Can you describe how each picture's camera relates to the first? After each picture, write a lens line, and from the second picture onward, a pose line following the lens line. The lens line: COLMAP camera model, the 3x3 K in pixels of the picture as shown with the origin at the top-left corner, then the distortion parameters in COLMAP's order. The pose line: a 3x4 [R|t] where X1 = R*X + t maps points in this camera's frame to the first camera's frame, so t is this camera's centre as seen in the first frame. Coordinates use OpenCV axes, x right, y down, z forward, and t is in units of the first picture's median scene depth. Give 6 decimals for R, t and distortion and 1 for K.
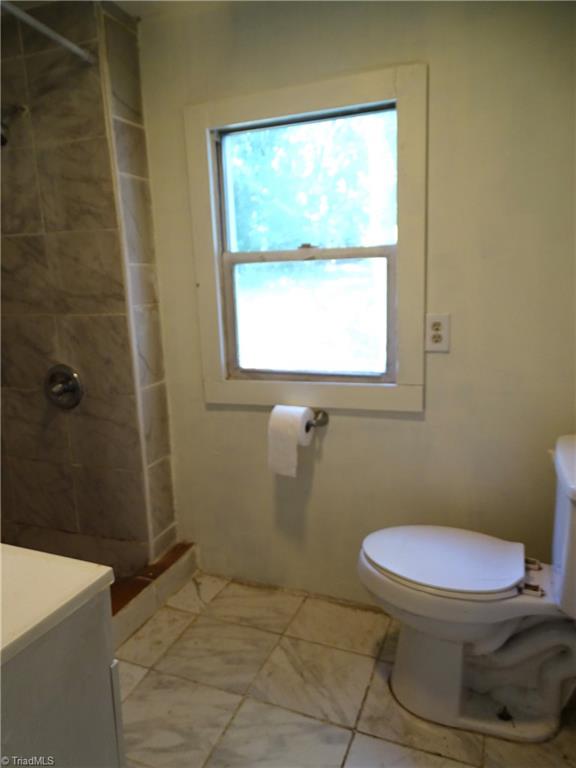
lens RADIAL K [[550.6, 0, 291.5], [0, 550.6, 384.1], [0, 0, 1]] dist [0.003787, 0.005127]
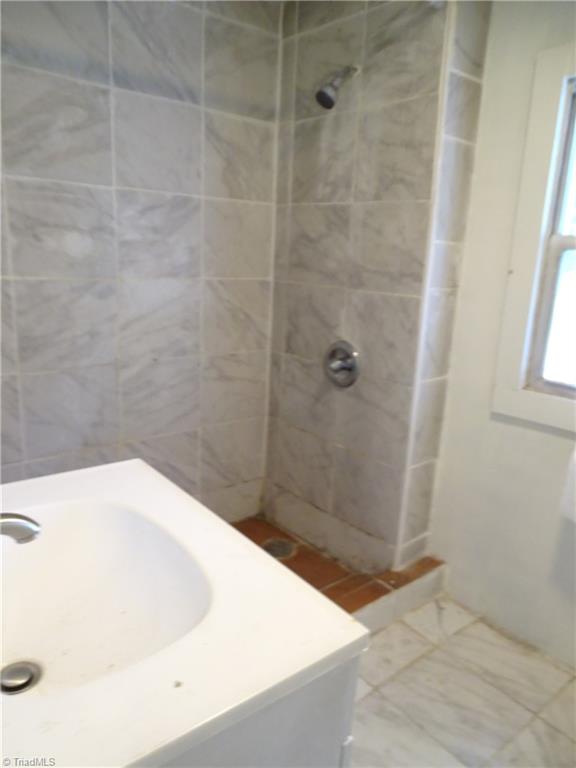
lens RADIAL K [[550.6, 0, 290.6], [0, 550.6, 384.2], [0, 0, 1]] dist [0.003787, 0.005127]
pose [[0.873655, 0.186919, -0.449209, -0.054283], [-0.171403, 0.982312, 0.075390, -0.018400], [0.455356, 0.011130, 0.890240, 0.105738]]
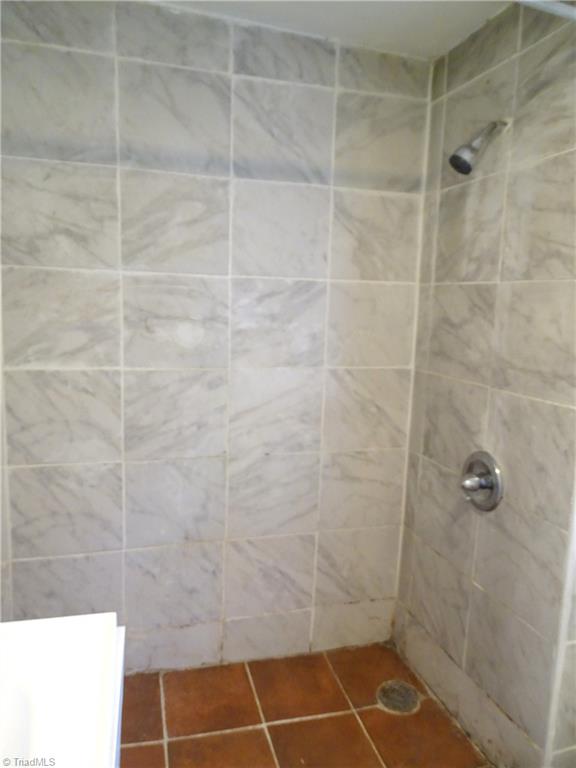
lens RADIAL K [[550.6, 0, 287.0], [0, 550.6, 385.0], [0, 0, 1]] dist [0.003787, 0.005127]
pose [[0.608199, 0.171016, -0.775143, -0.011550], [-0.209693, 0.976442, 0.050896, -0.110841], [0.765586, 0.131587, 0.629732, 0.312061]]
